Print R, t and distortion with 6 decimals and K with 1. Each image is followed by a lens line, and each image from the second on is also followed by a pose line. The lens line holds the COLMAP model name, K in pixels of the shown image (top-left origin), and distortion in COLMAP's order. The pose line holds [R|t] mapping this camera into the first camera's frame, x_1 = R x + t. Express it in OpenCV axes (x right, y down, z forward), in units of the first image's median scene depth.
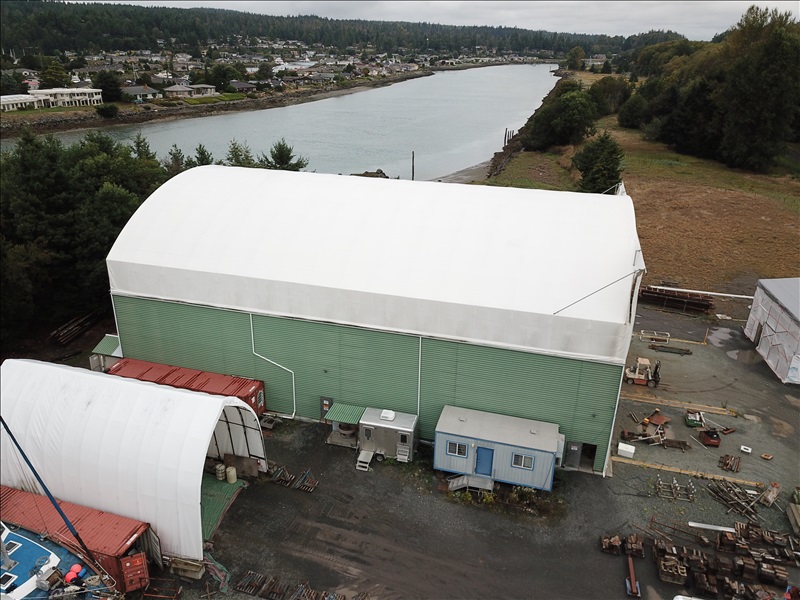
lens RADIAL K [[609.3, 0, 396.1], [0, 609.3, 307.8], [0, 0, 1]] dist [0.022239, -0.018165]
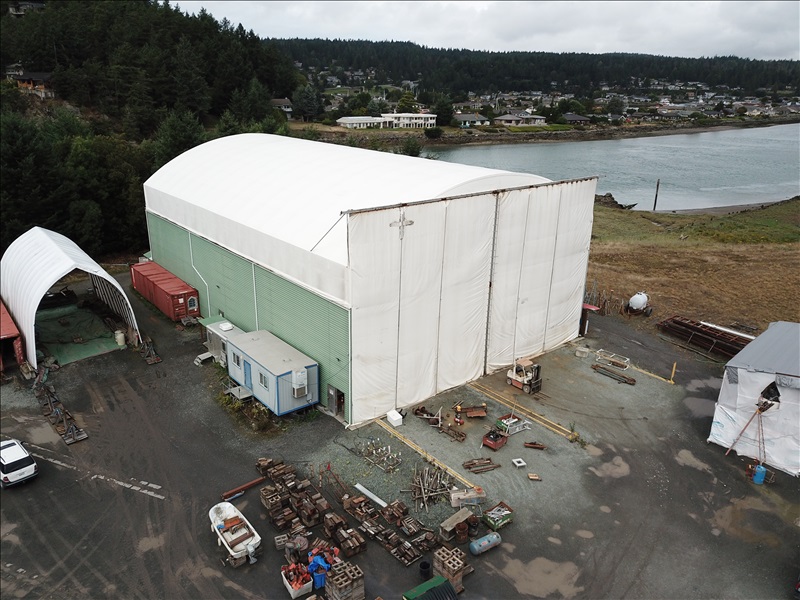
lens RADIAL K [[609.3, 0, 393.4], [0, 609.3, 308.1], [0, 0, 1]] dist [0.022239, -0.018165]
pose [[0.818830, 0.197044, -0.539157, 0.165591], [-0.230277, 0.973107, 0.005910, 0.011585], [0.525823, 0.119316, 0.842184, 0.033800]]
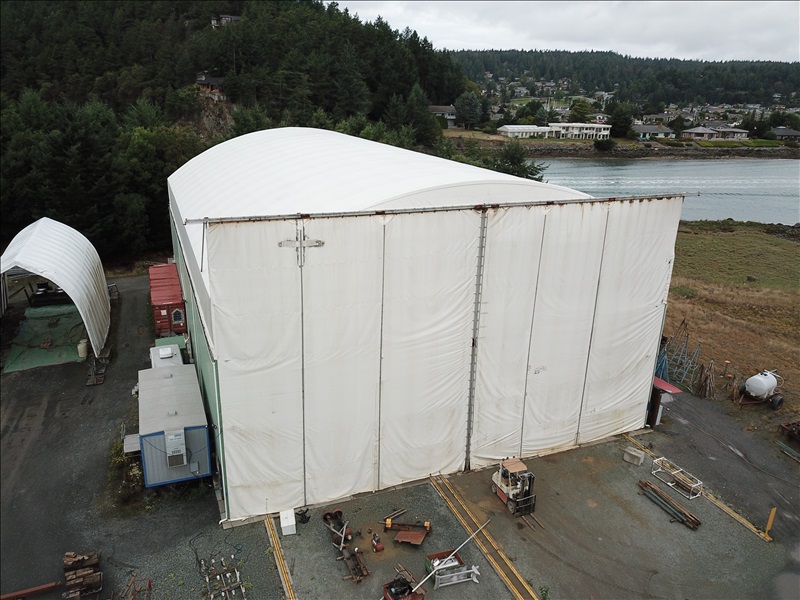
lens RADIAL K [[609.3, 0, 393.5], [0, 609.3, 308.5], [0, 0, 1]] dist [0.022239, -0.018165]
pose [[0.613573, 0.264374, -0.744066, 0.170427], [-0.324664, 0.943419, 0.067481, -0.013174], [0.719807, 0.200166, 0.664689, 0.115049]]
